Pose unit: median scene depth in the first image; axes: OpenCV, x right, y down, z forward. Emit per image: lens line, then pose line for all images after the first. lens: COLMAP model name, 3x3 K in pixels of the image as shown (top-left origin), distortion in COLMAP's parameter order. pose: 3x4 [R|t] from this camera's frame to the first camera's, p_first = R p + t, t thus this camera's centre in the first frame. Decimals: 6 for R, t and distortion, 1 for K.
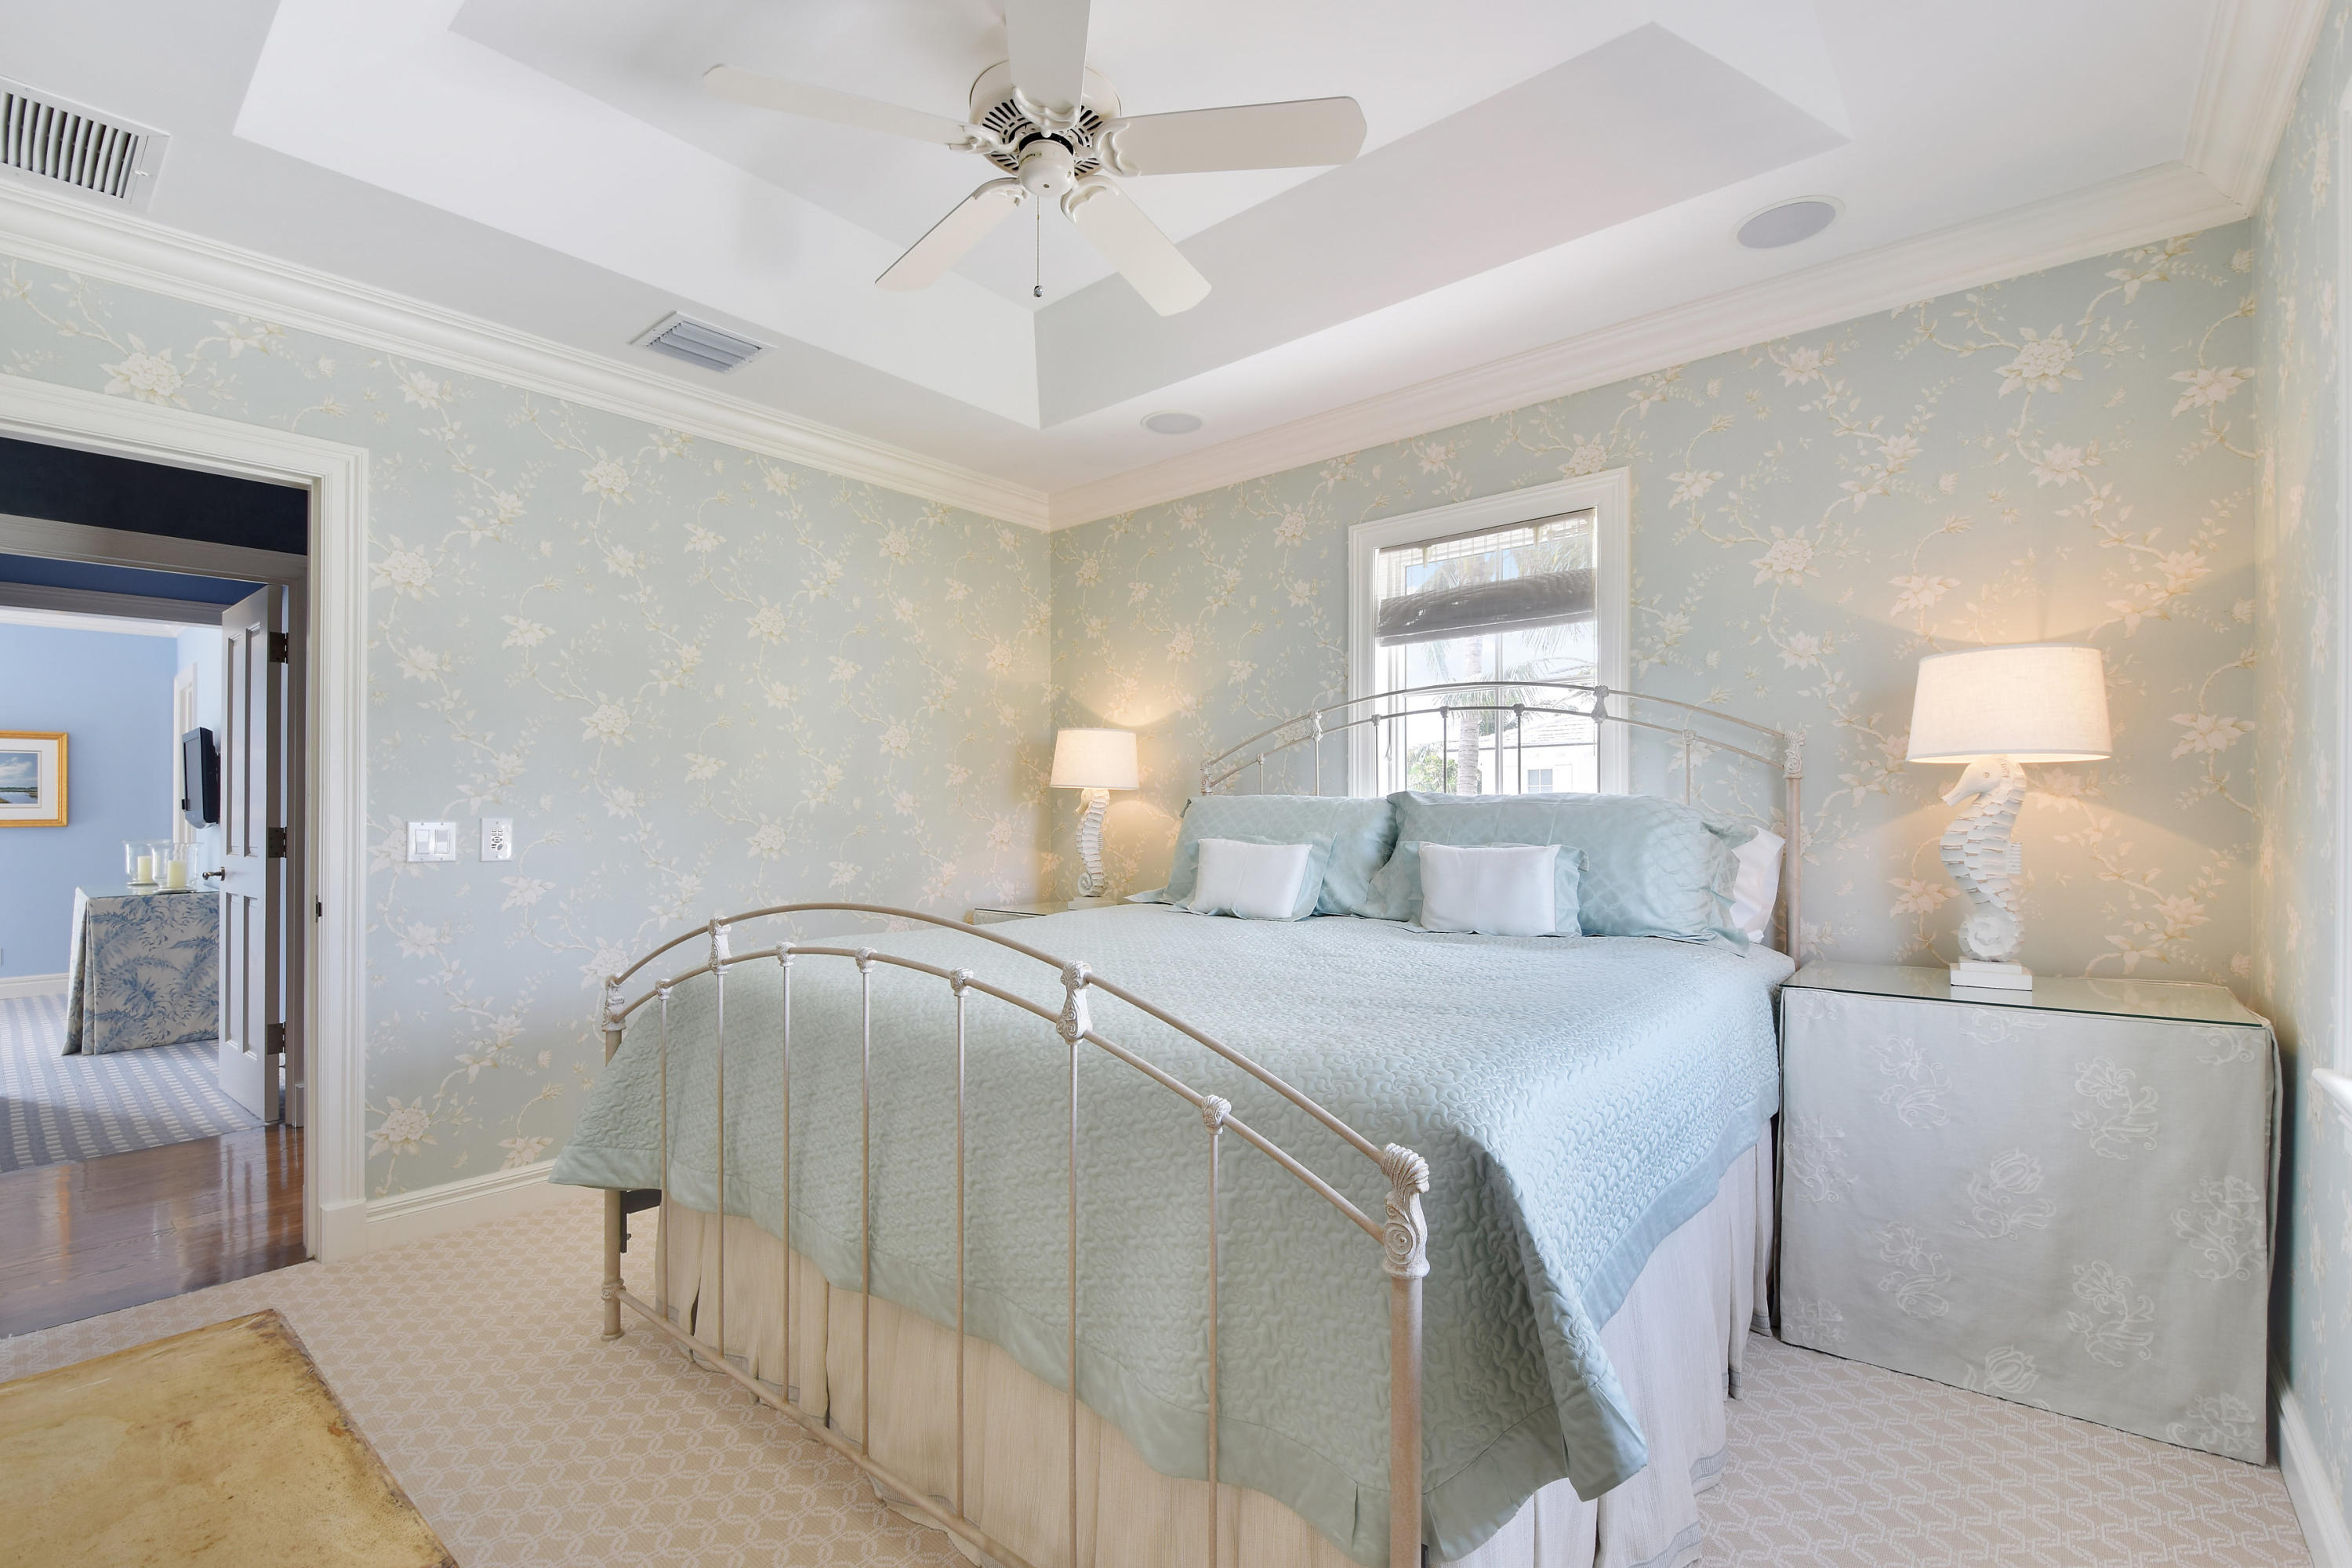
lens RADIAL K [[1036.4, 0, 1171.3], [0, 1036.4, 805.4], [0, 0, 1]] dist [0.010454, -0.014362]
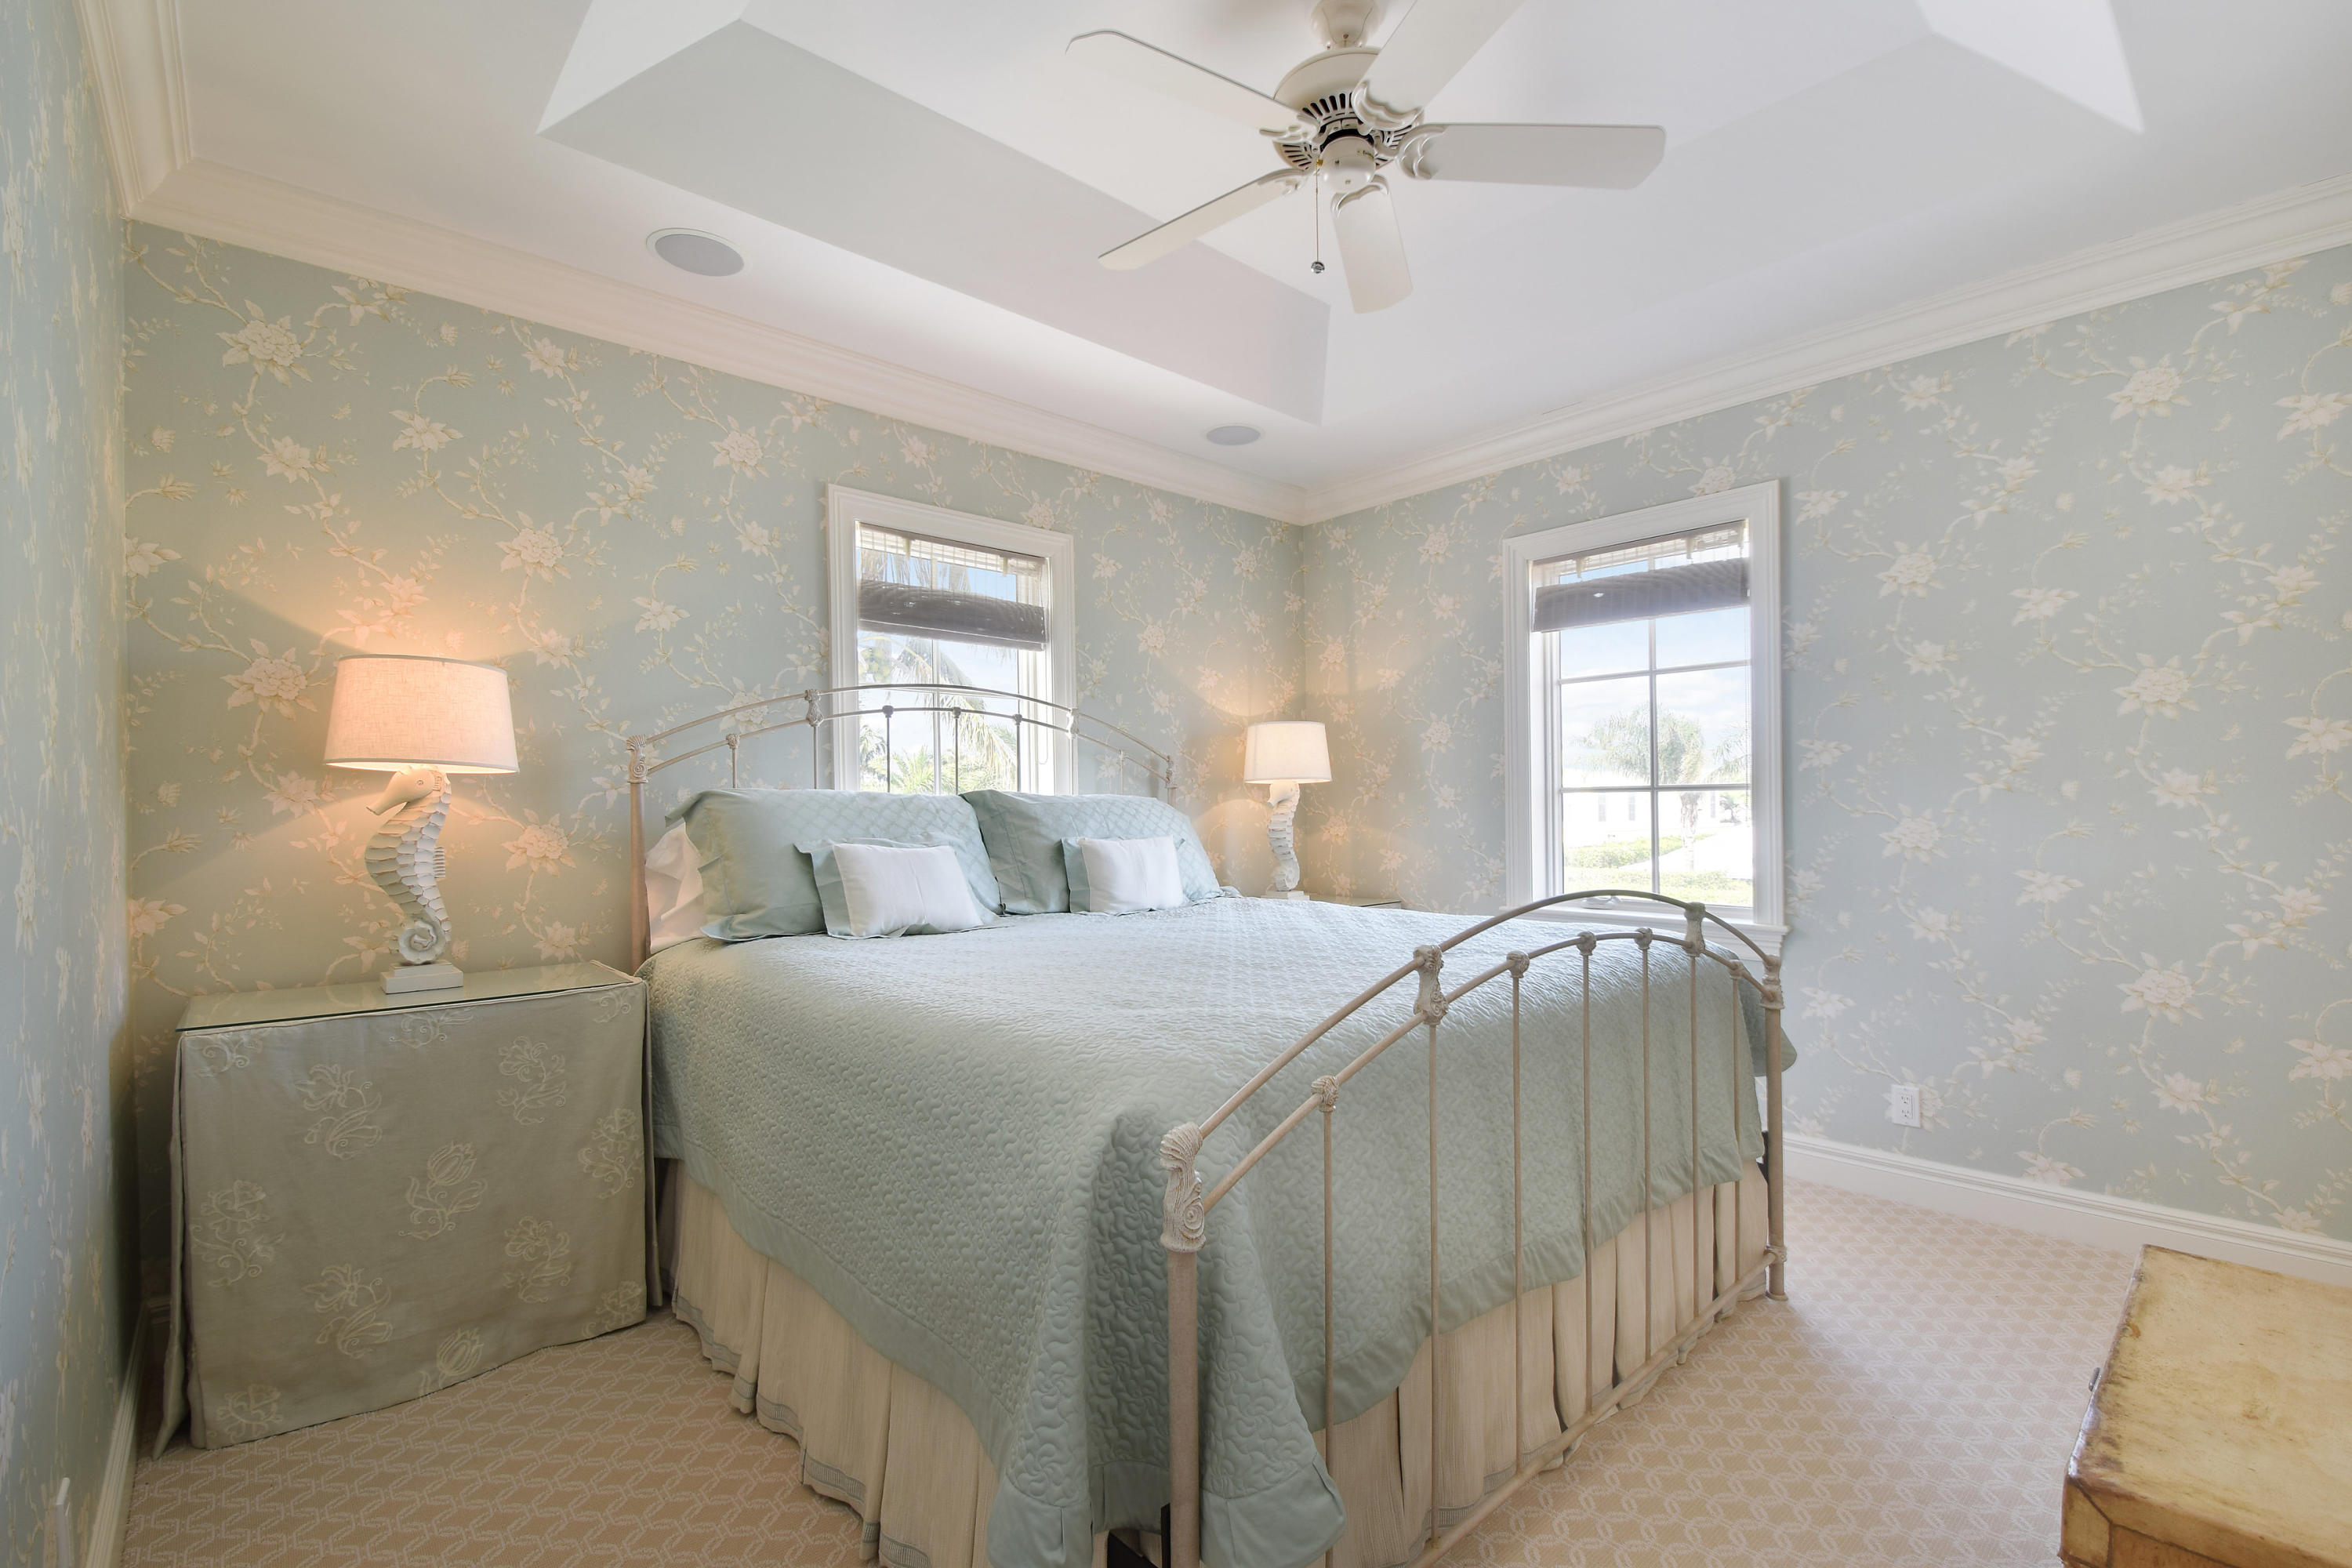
lens RADIAL K [[1036.4, 0, 1171.3], [0, 1036.4, 805.4], [0, 0, 1]] dist [0.010454, -0.014362]
pose [[0.122512, 0.009257, 0.992424, -0.720002], [0.000298, 0.999956, -0.009364, 0.010715], [-0.992467, 0.001443, 0.122504, 0.664857]]
